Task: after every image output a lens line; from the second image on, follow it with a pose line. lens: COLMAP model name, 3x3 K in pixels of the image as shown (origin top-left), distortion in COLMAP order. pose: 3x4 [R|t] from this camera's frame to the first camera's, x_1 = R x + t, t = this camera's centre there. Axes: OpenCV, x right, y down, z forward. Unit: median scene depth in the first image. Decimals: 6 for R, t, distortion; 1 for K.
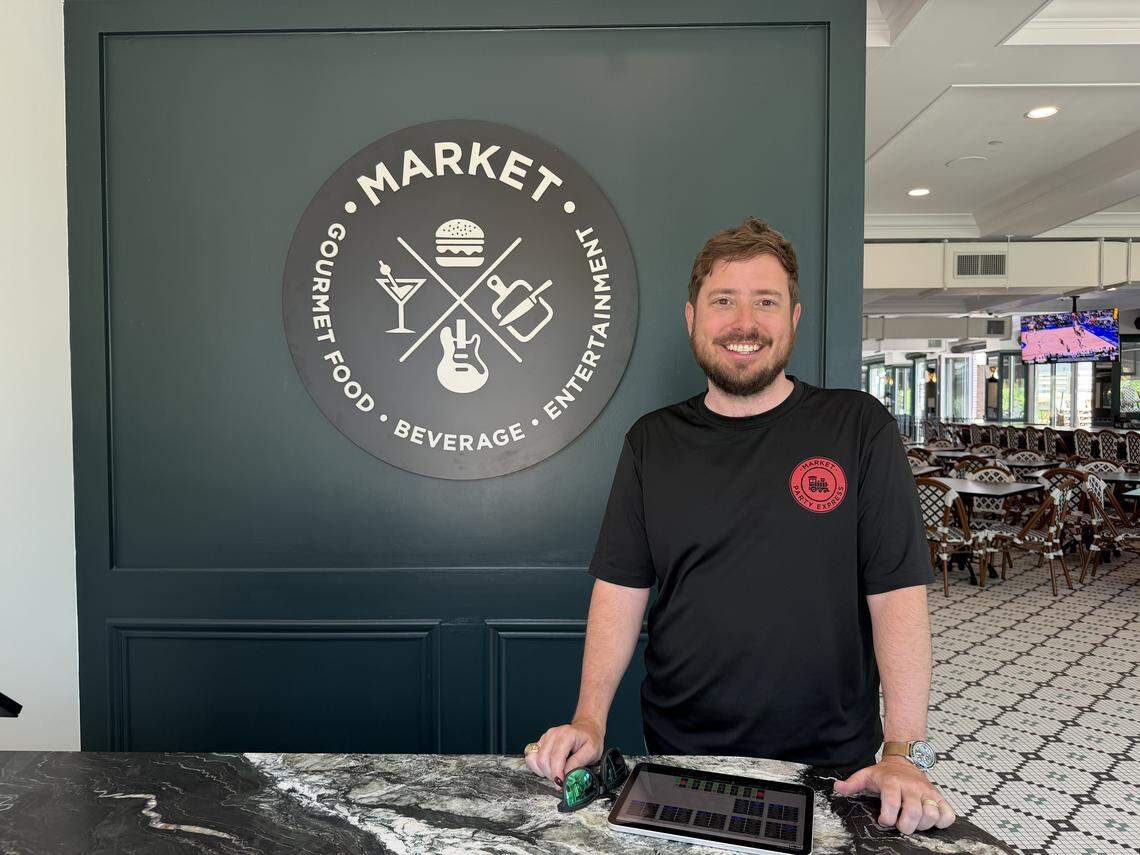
lens RADIAL K [[803.1, 0, 576.1], [0, 803.1, 431.8], [0, 0, 1]] dist [0.066855, -0.103915]
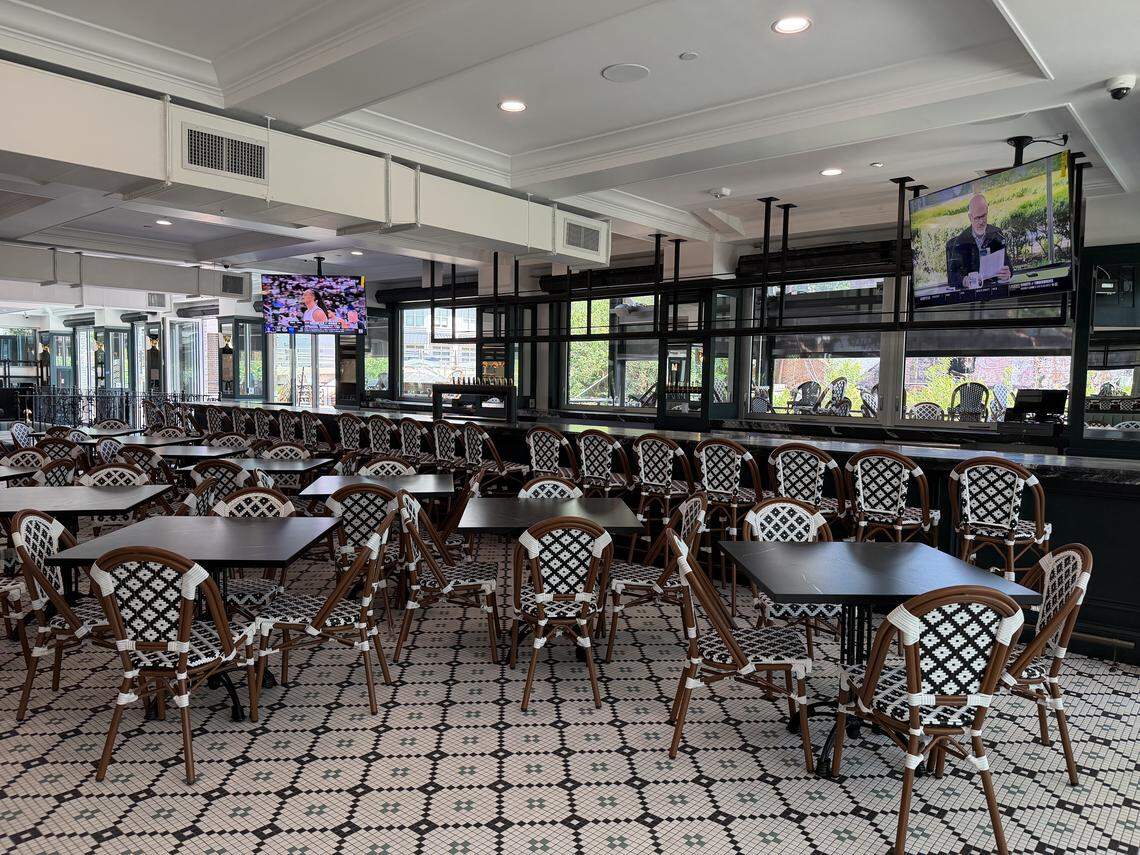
lens RADIAL K [[803.1, 0, 576.1], [0, 803.1, 431.8], [0, 0, 1]] dist [0.066855, -0.103915]
pose [[0.629966, -0.036609, 0.775759, 0.099629], [0.009261, 0.999171, 0.039632, -0.010540], [-0.776567, -0.017783, 0.629783, 0.221531]]
